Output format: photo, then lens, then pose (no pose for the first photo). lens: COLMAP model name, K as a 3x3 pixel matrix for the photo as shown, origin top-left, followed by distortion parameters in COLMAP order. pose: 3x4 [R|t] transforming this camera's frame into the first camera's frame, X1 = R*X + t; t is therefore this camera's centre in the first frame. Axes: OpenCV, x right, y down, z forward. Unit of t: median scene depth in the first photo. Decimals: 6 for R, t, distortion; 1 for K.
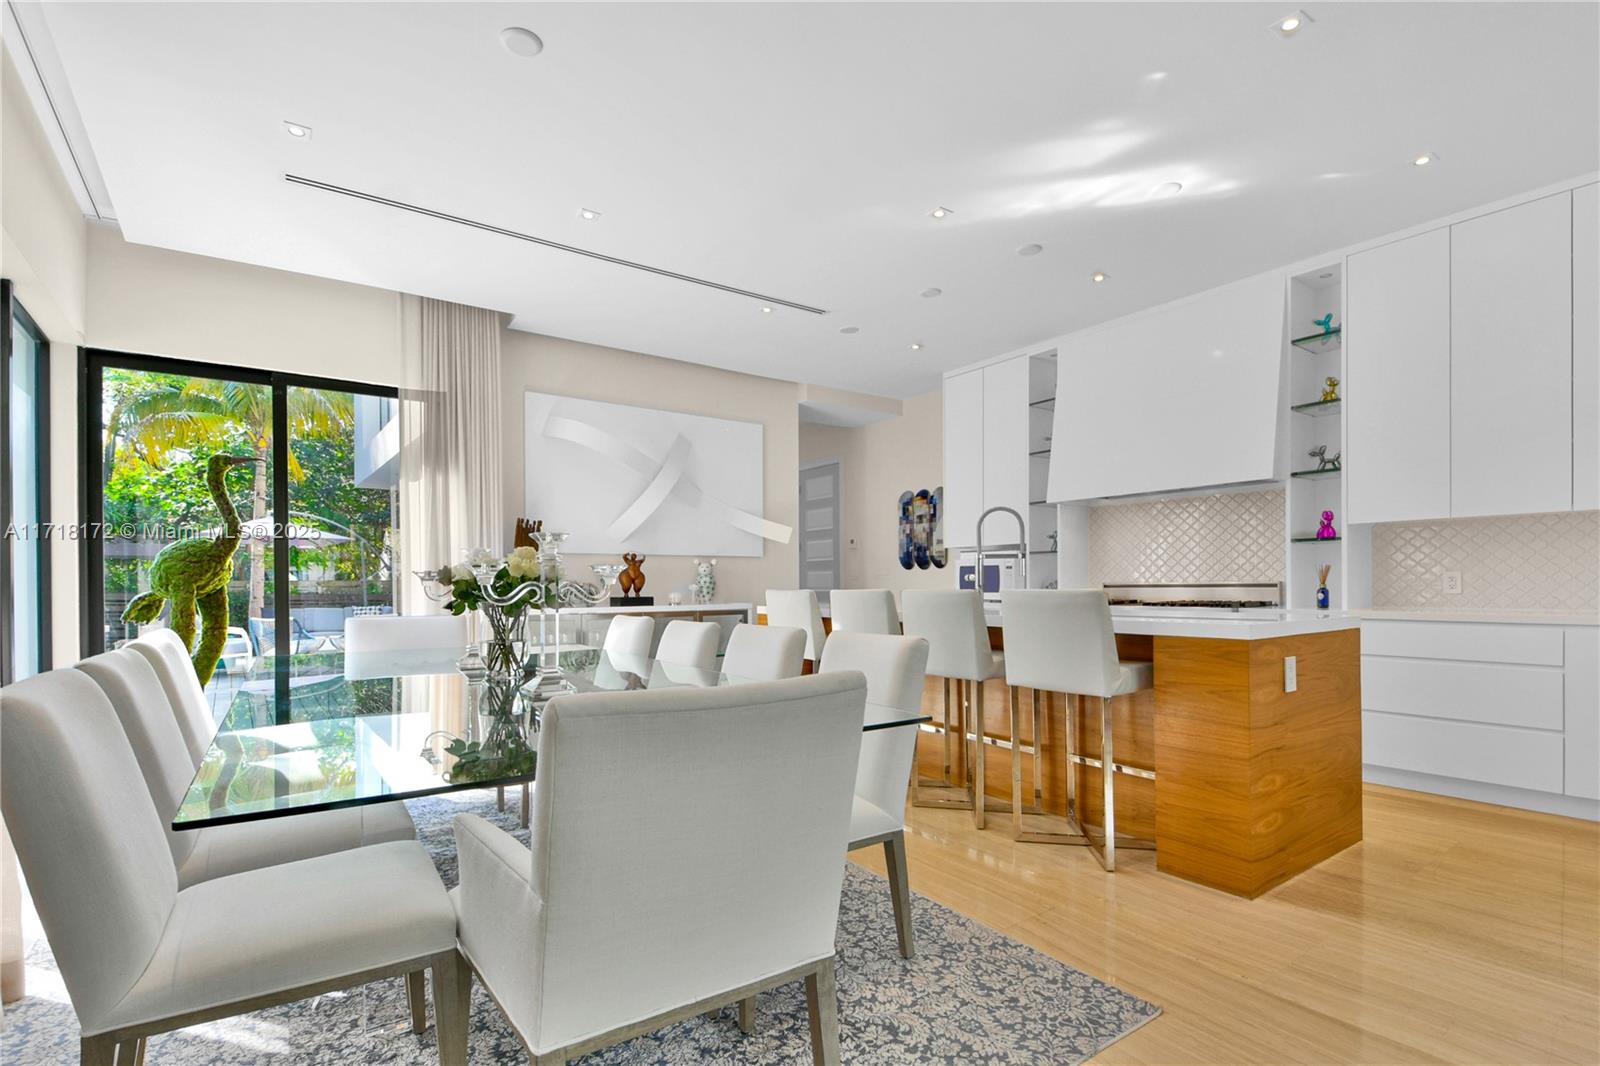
lens RADIAL K [[710.9, 0, 805.7], [0, 710.9, 556.9], [0, 0, 1]] dist [0.002481, -0.010903]
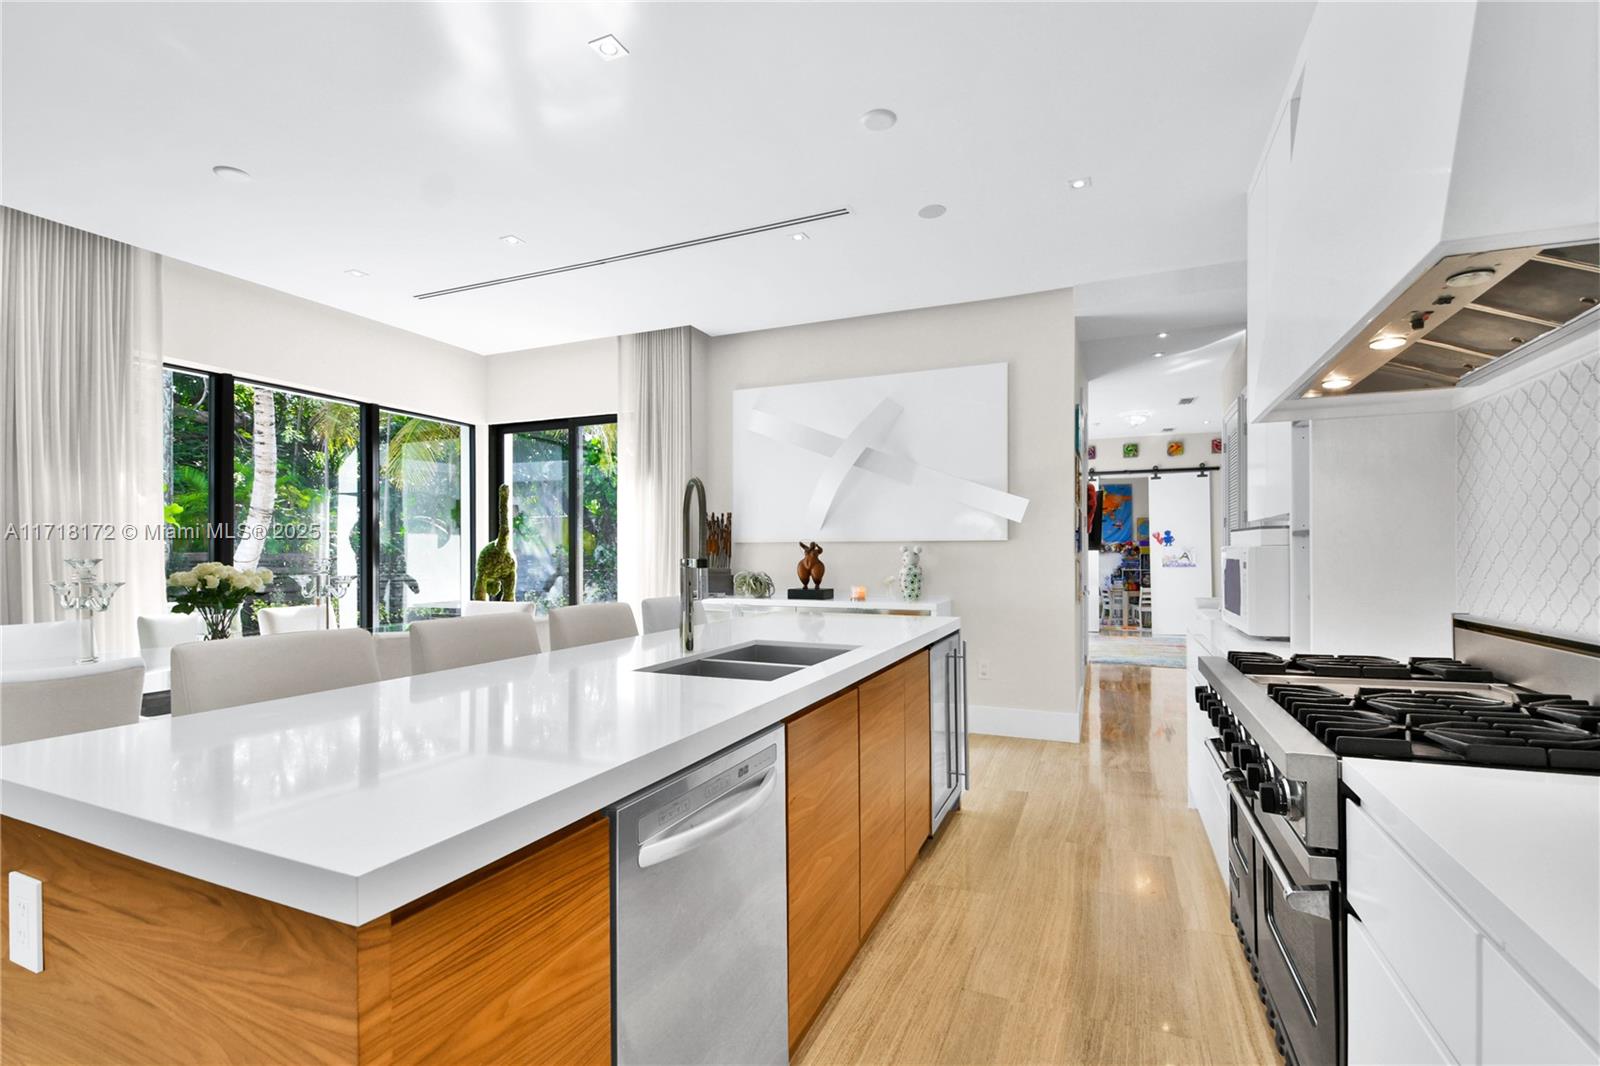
lens RADIAL K [[710.9, 0, 805.7], [0, 710.9, 556.9], [0, 0, 1]] dist [0.002481, -0.010903]
pose [[0.531037, 0.012303, -0.847259, 0.548865], [0.024833, 0.999239, 0.030074, -0.013844], [0.846985, -0.037010, 0.530328, 0.505289]]
